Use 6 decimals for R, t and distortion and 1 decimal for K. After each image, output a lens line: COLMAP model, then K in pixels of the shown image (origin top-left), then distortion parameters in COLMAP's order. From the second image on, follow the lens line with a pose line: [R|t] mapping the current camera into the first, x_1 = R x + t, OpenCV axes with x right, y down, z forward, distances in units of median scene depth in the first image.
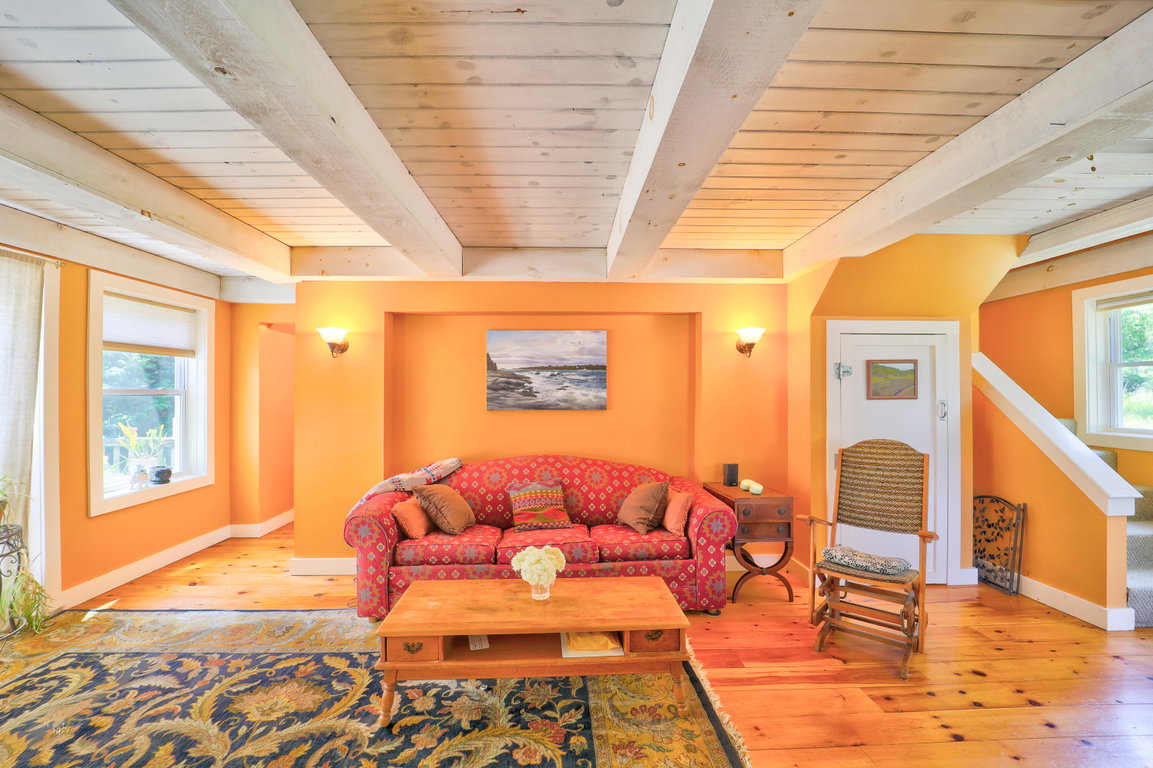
lens RADIAL K [[471.6, 0, 573.2], [0, 471.6, 386.7], [0, 0, 1]] dist [-0.022669, 0.000109]
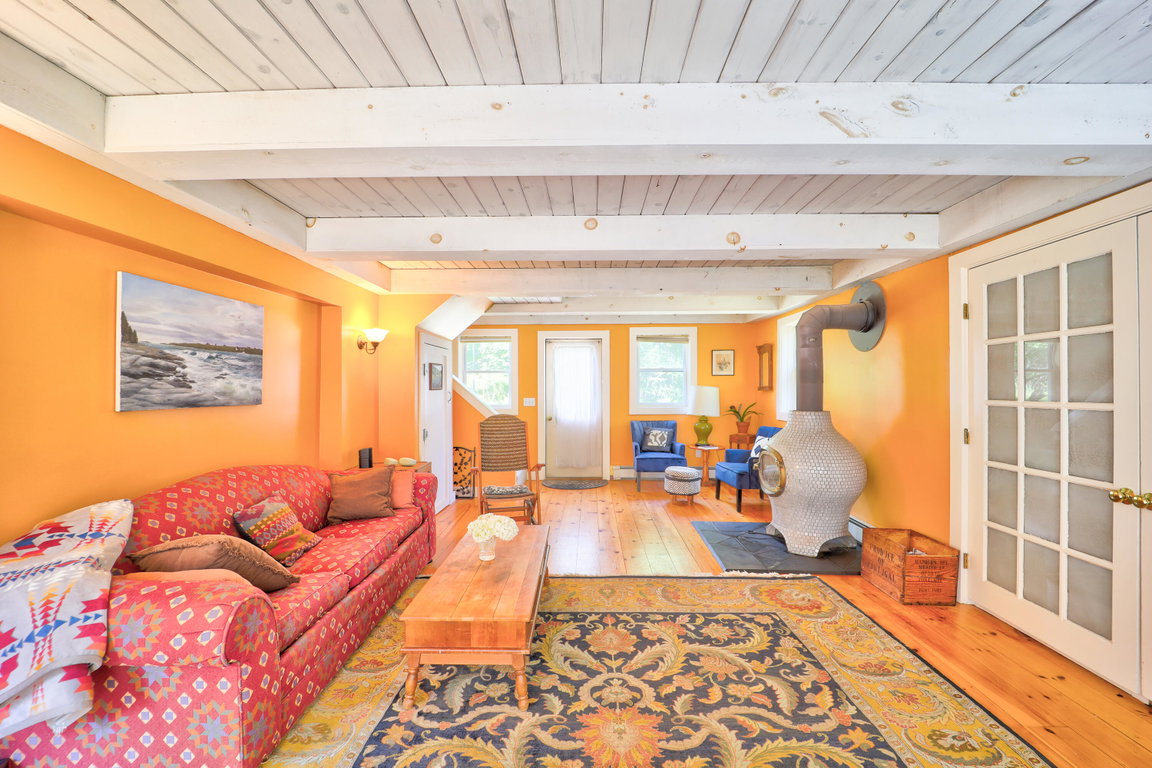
lens RADIAL K [[471.2, 0, 572.7], [0, 471.2, 386.7], [0, 0, 1]] dist [-0.022669, 0.000109]
pose [[0.059519, 0.004048, 0.998219, -0.705722], [-0.015498, 0.999875, -0.003131, 0.012794], [-0.998107, -0.015284, 0.059574, 0.419248]]
